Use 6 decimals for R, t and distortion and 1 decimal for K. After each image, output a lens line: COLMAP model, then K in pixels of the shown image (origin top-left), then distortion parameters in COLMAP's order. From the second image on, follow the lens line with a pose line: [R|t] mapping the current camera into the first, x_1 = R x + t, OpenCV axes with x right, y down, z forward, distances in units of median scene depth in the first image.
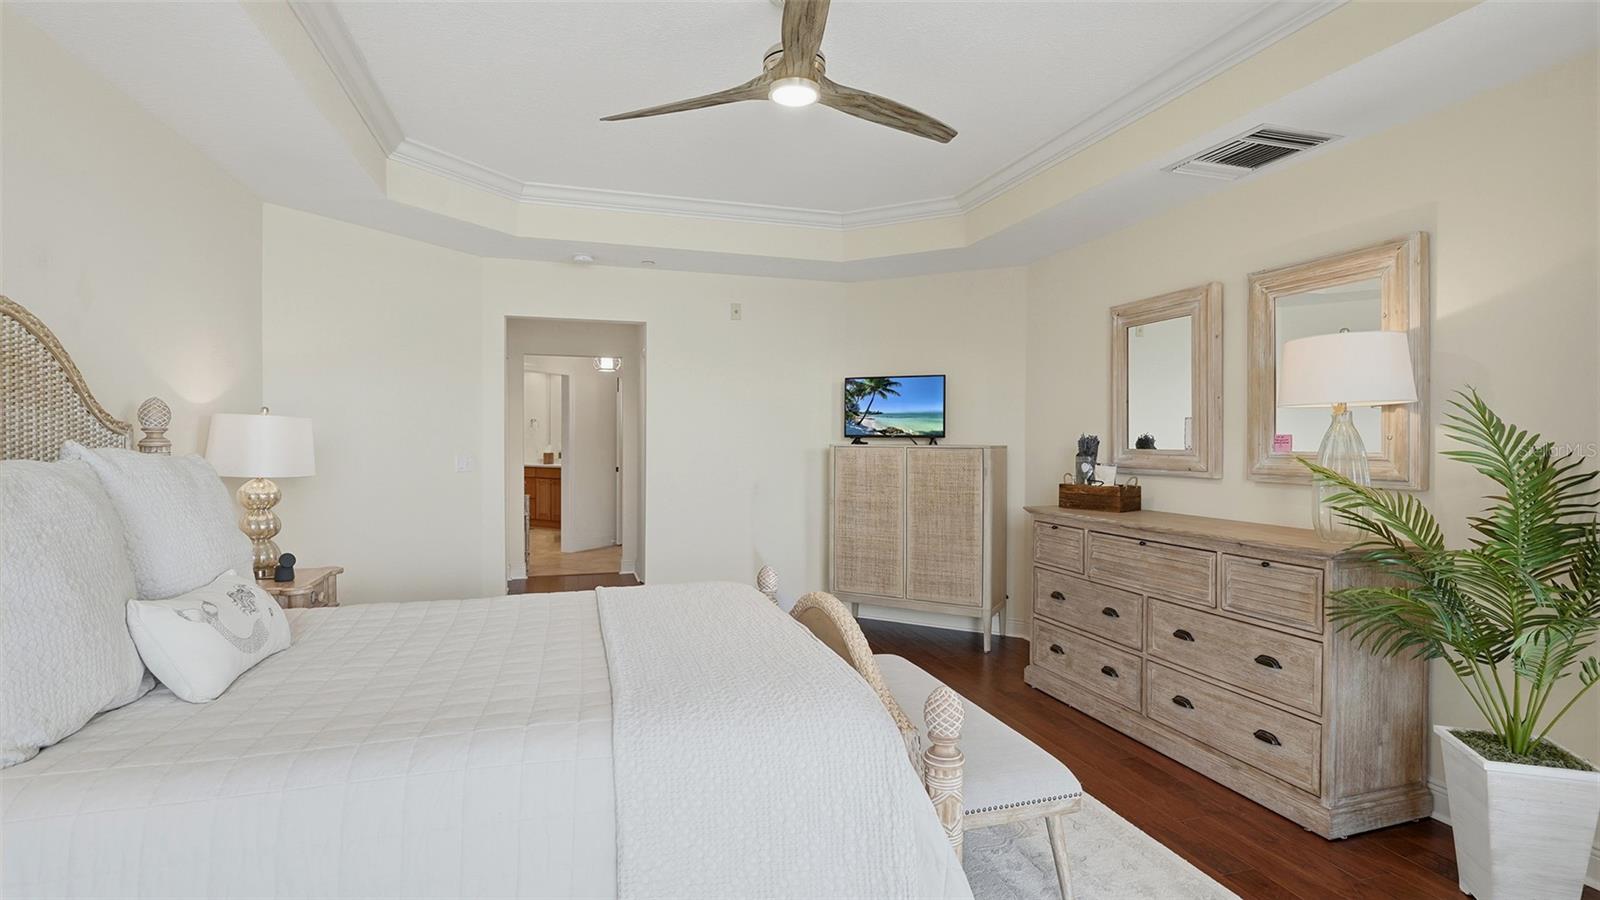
lens RADIAL K [[747.6, 0, 787.8], [0, 747.6, 443.5], [0, 0, 1]] dist [-0.010566, 0.001982]
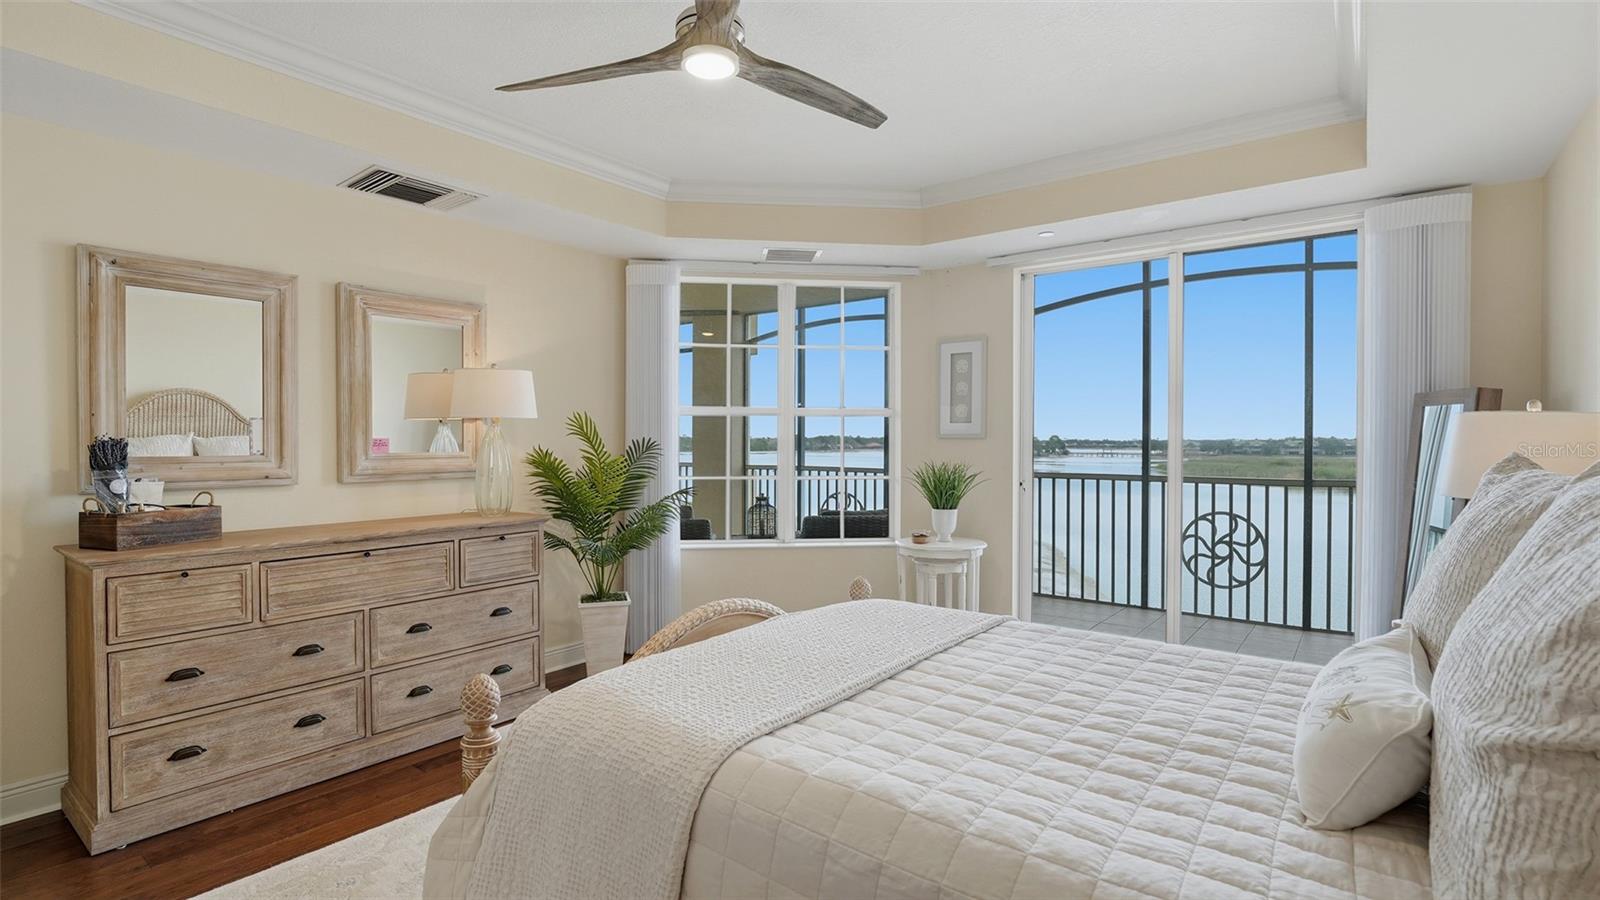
lens RADIAL K [[747.6, 0, 782.3], [0, 747.6, 448.1], [0, 0, 1]] dist [-0.010566, 0.001982]
pose [[-0.566750, -0.012225, 0.823799, -0.583607], [0.004093, 0.999836, 0.017654, -0.013848], [-0.823879, 0.013377, -0.566607, 1.087843]]
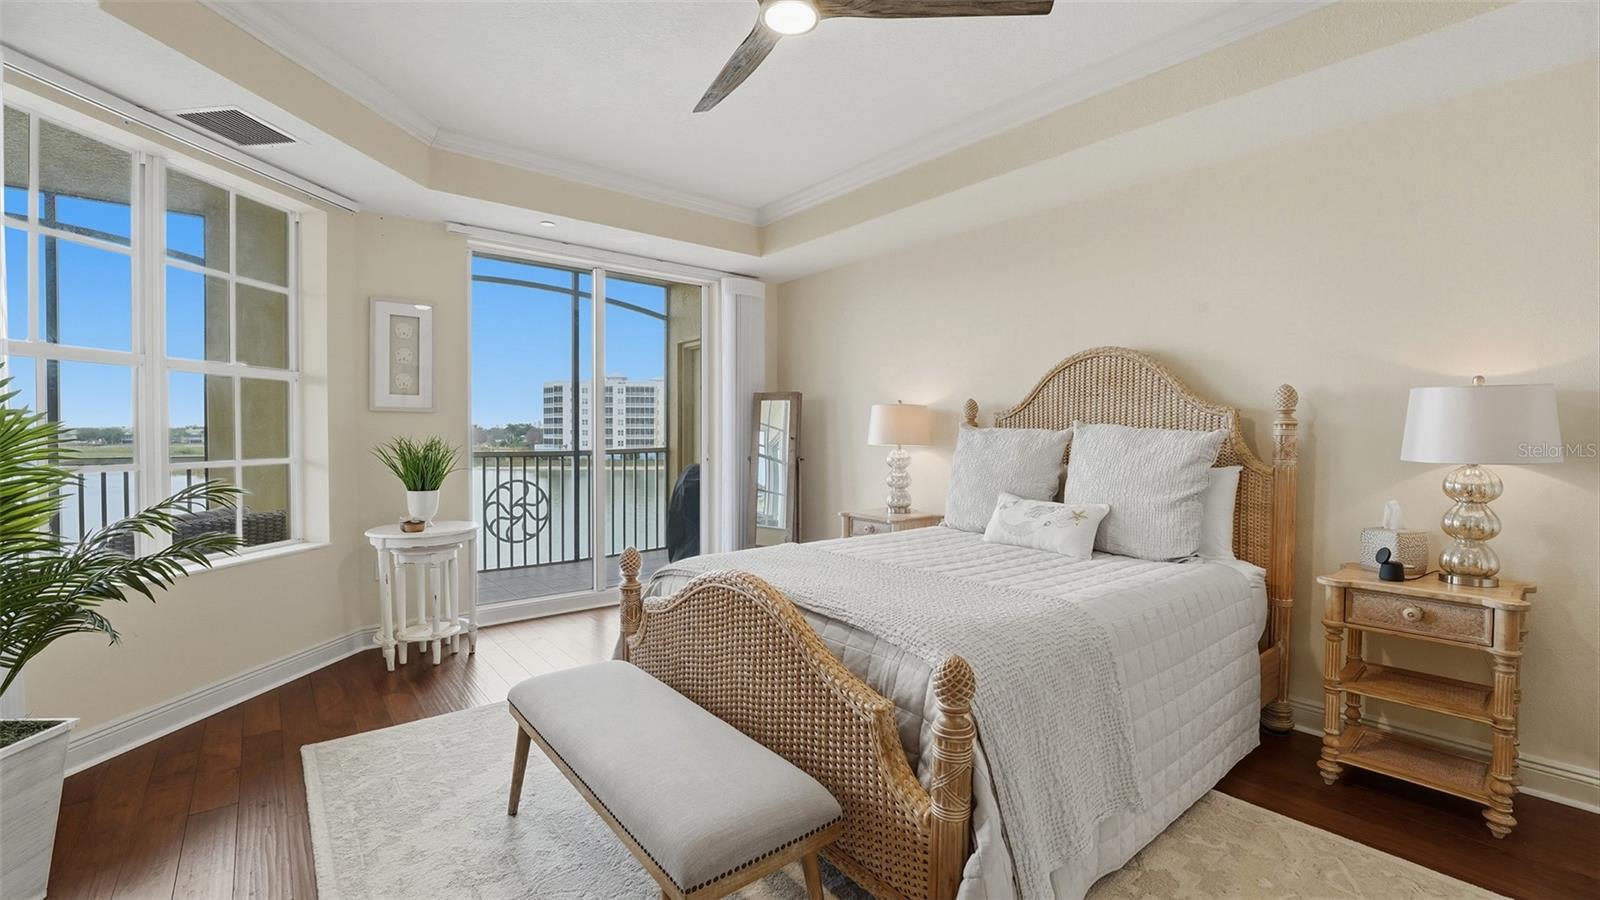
lens RADIAL K [[681.7, 0, 801.9], [0, 681.7, 449.9], [0, 0, 1]] dist [-0.020859, -0.000104]
pose [[-0.923616, 0.000453, -0.383320, 0.228045], [-0.012340, 0.999446, 0.030915, 0.015072], [0.383121, 0.033284, -0.923098, 1.323619]]
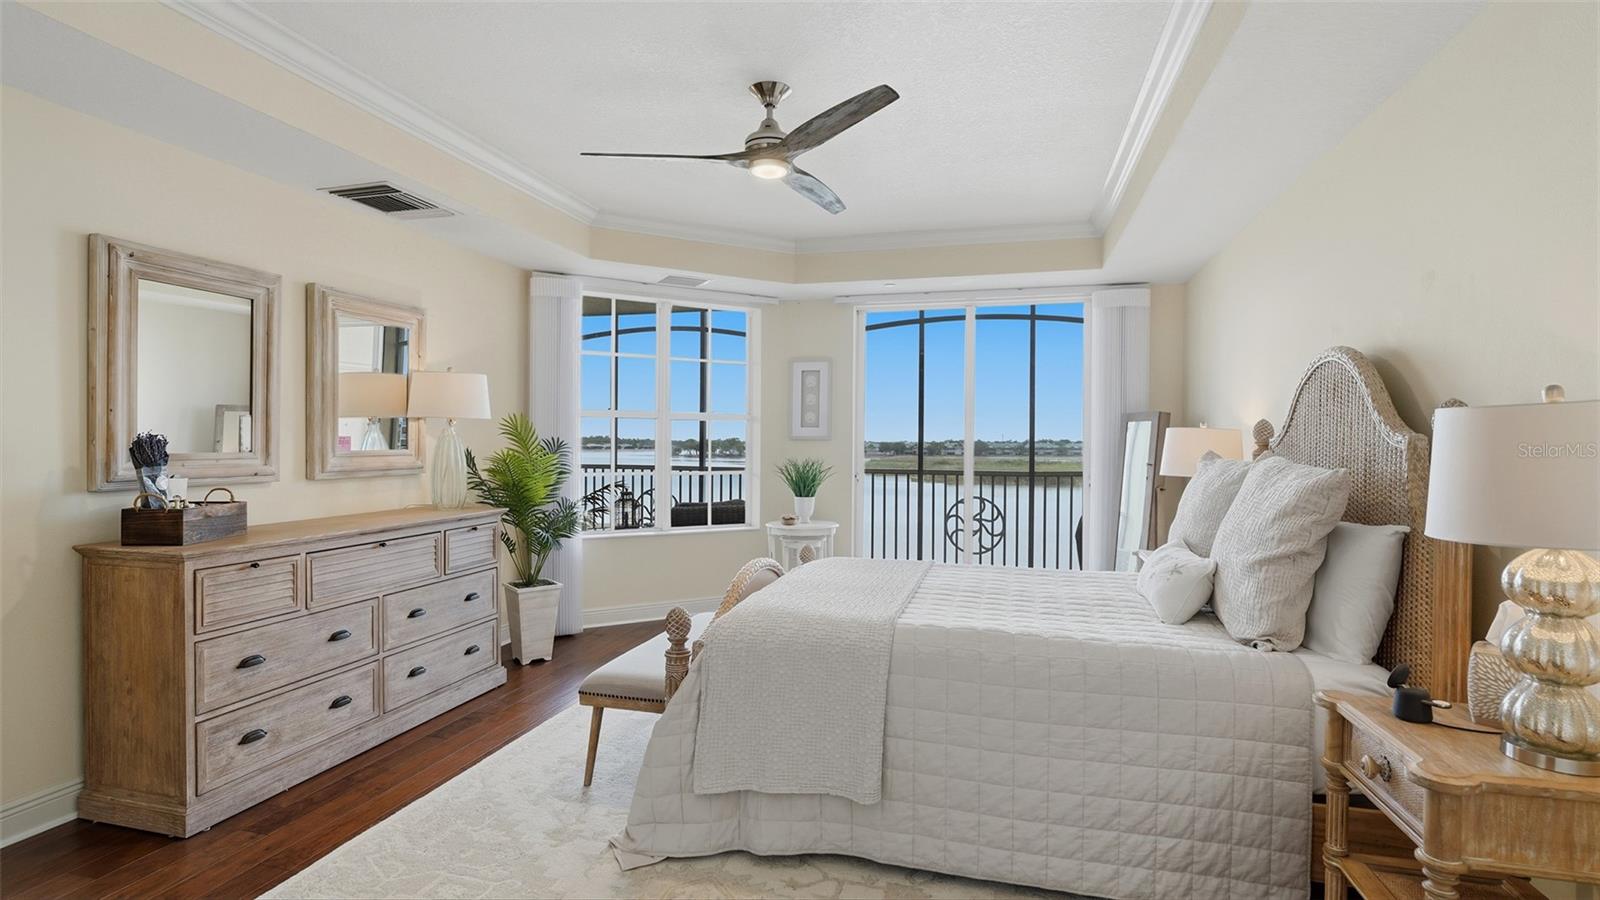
lens RADIAL K [[768.8, 0, 779.3], [0, 768.8, 445.7], [0, 0, 1]] dist [-0.001337, -0.000295]
pose [[-0.836145, -0.012264, 0.548371, -0.532099], [-0.005574, 0.999888, 0.013863, -0.016701], [-0.548480, 0.008535, -0.836120, 1.556355]]
